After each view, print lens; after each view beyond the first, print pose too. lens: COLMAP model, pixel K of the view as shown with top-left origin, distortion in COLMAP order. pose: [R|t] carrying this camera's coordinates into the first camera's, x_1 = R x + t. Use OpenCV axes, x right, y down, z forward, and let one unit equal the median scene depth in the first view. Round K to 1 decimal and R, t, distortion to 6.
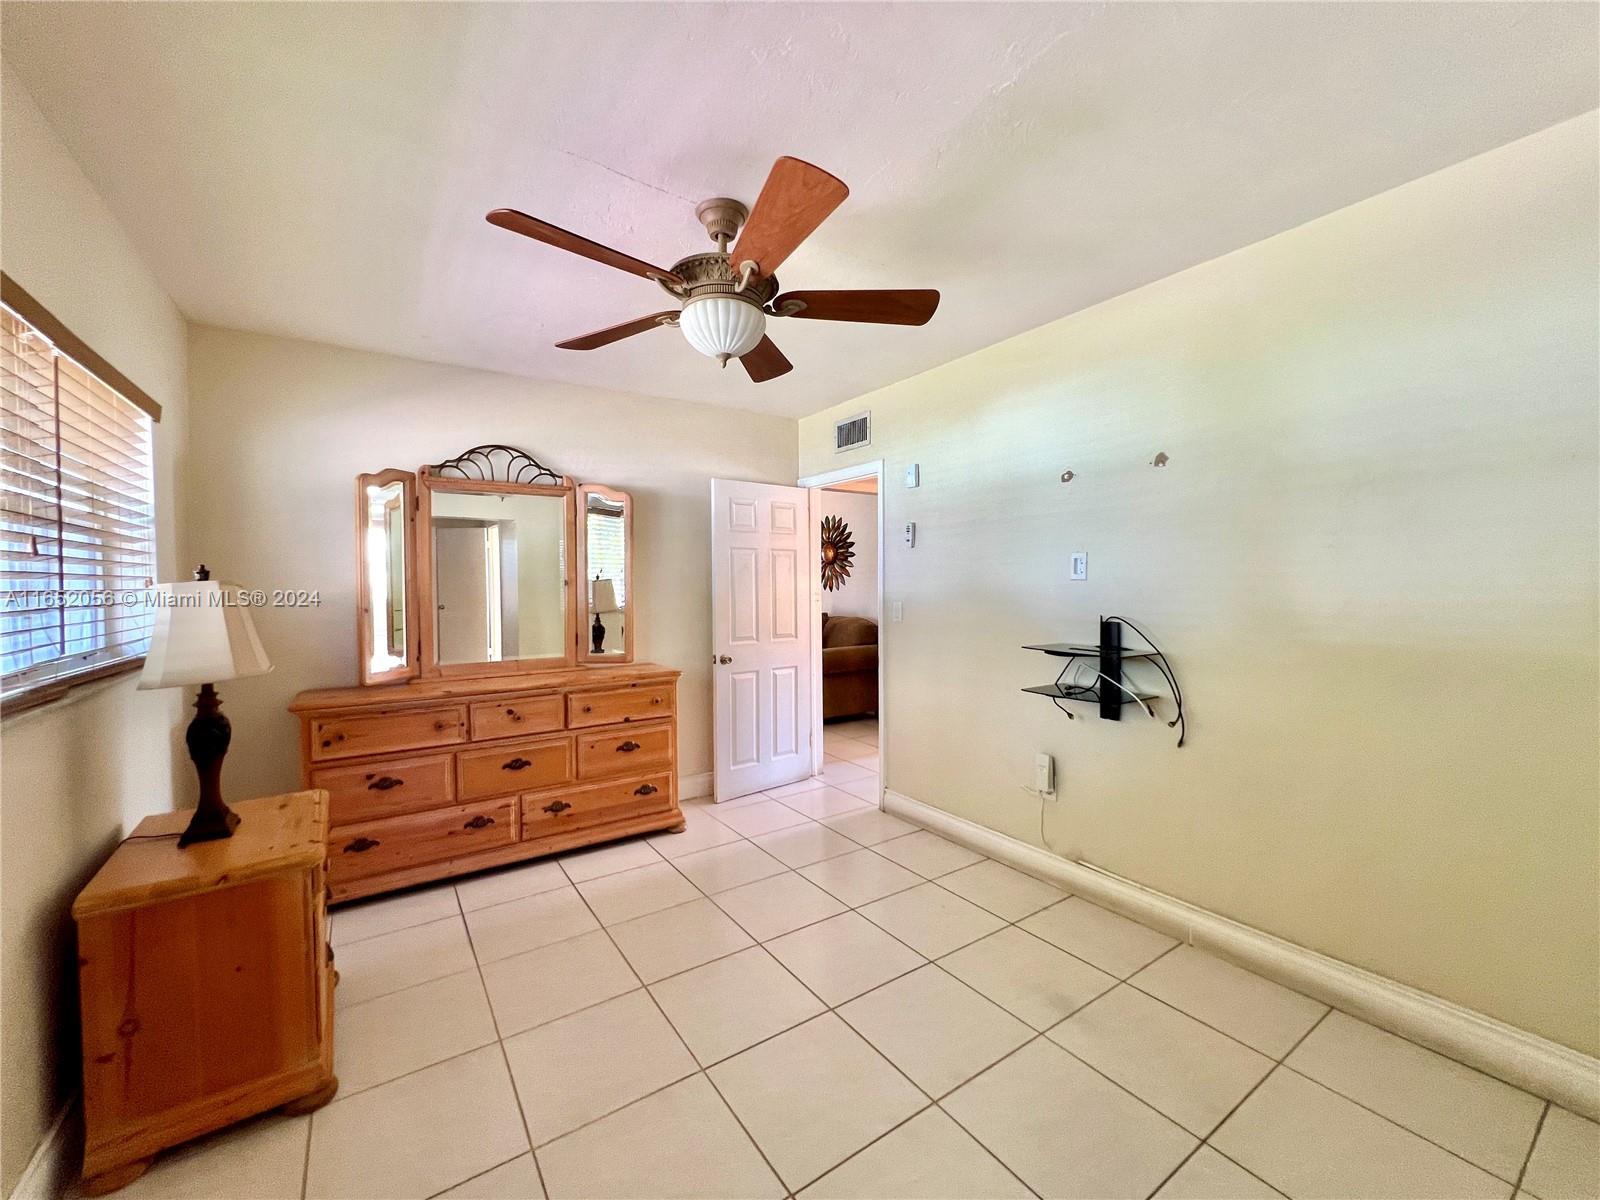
lens RADIAL K [[642.5, 0, 798.1], [0, 642.5, 595.2], [0, 0, 1]] dist [-0.002984, 0.000469]
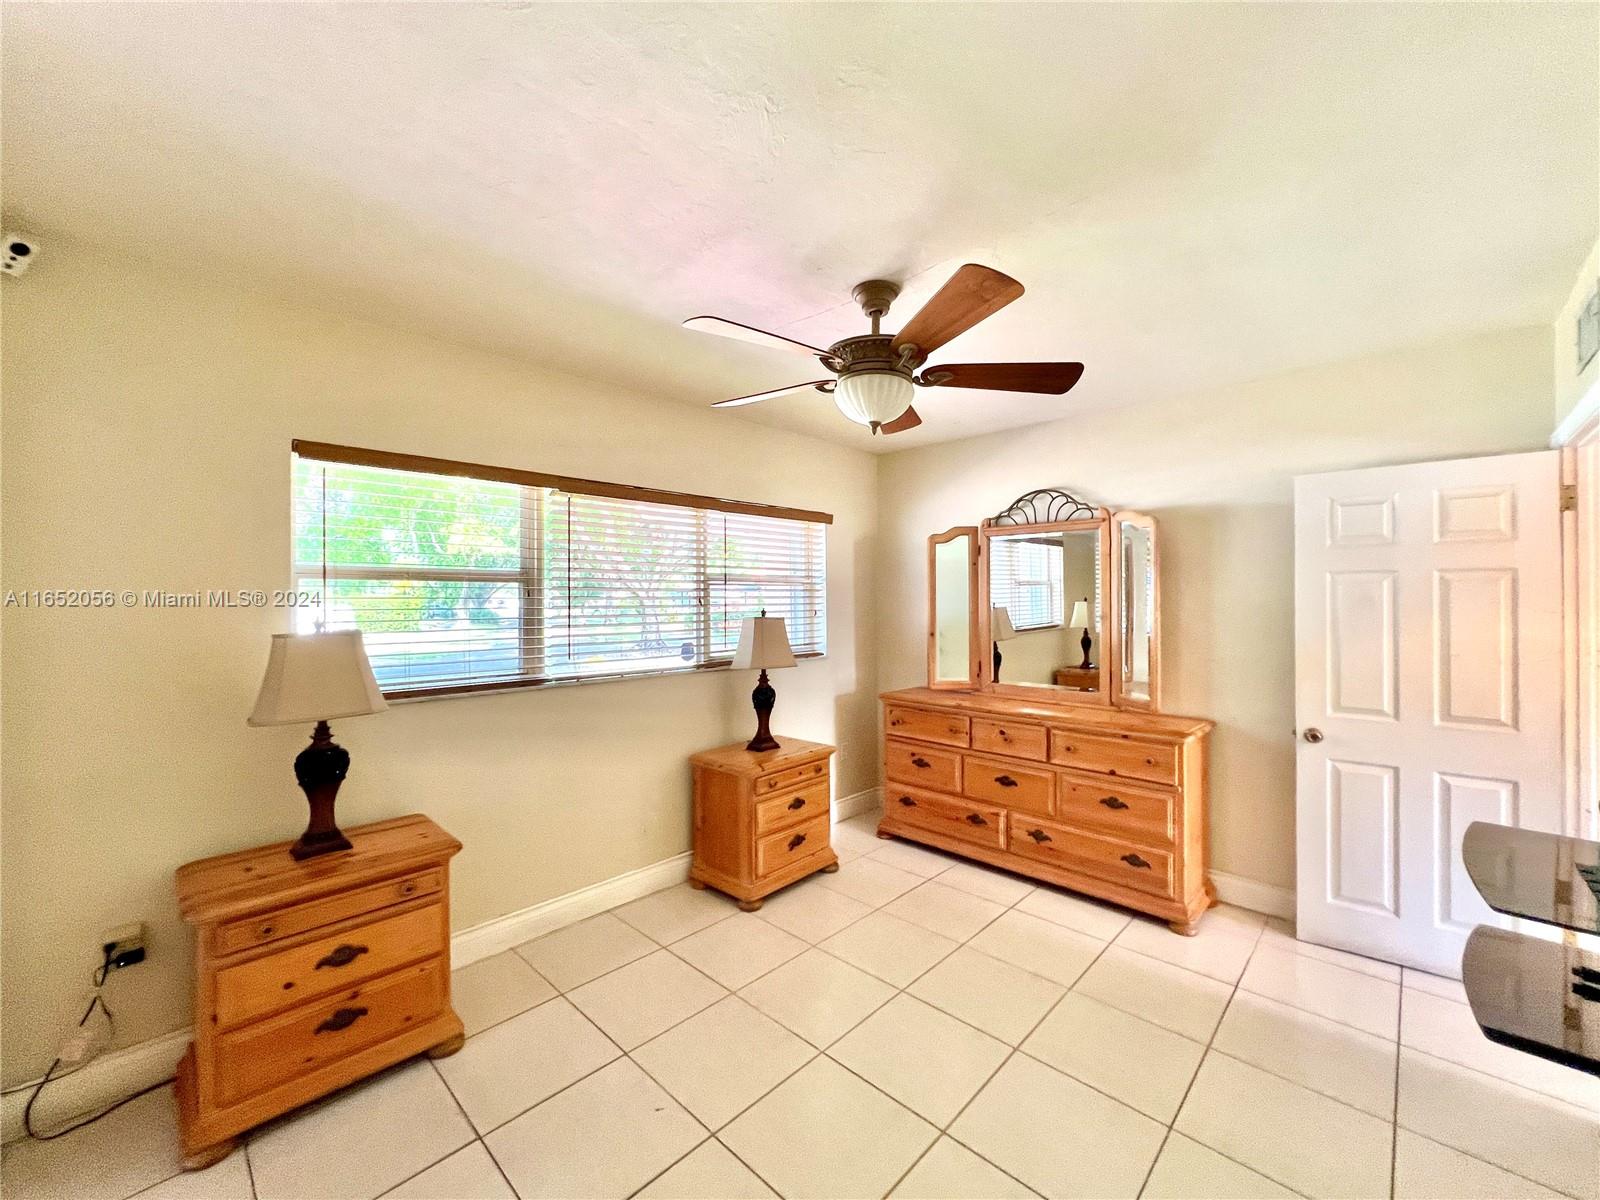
lens RADIAL K [[642.5, 0, 798.1], [0, 642.5, 595.2], [0, 0, 1]] dist [-0.002984, 0.000469]
pose [[0.204299, 0.003150, -0.978903, 0.537040], [-0.019538, 0.999809, -0.000860, -0.046591], [0.978713, 0.019302, 0.204322, 0.387744]]
